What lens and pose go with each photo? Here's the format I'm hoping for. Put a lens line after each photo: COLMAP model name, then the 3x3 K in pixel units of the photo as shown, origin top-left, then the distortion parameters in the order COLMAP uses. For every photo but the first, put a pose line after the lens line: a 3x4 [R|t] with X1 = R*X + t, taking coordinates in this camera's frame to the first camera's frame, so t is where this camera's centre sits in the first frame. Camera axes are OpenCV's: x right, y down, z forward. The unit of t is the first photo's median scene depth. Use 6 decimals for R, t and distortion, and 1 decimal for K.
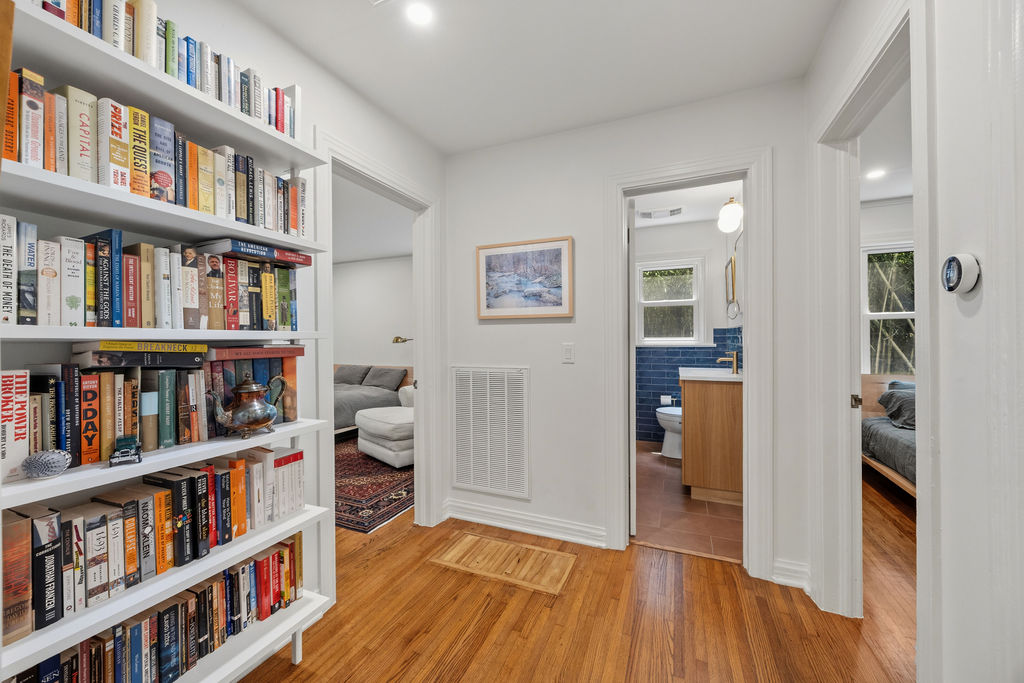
lens RADIAL K [[392.9, 0, 511.9], [0, 392.9, 341.1], [0, 0, 1]] dist [-0.000664, 0.000332]
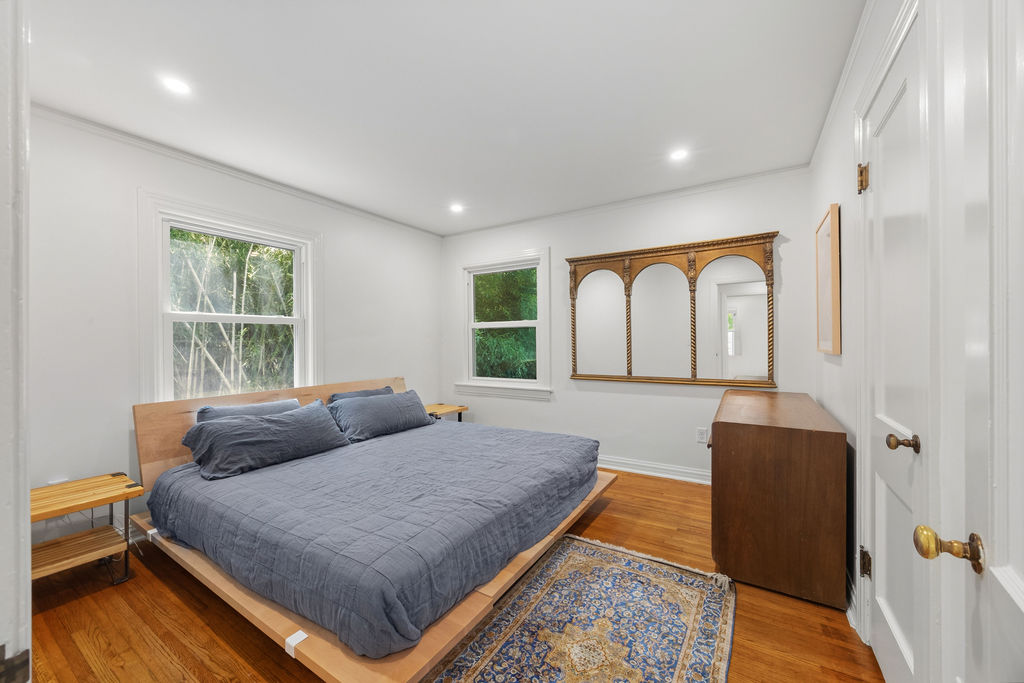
lens RADIAL K [[392.9, 0, 511.9], [0, 392.9, 341.8], [0, 0, 1]] dist [-0.000664, 0.000332]
pose [[0.142799, 0.009866, 0.989703, 0.316120], [0.007676, 0.999909, -0.011075, -0.007616], [-0.989722, 0.009178, 0.142711, 0.313848]]
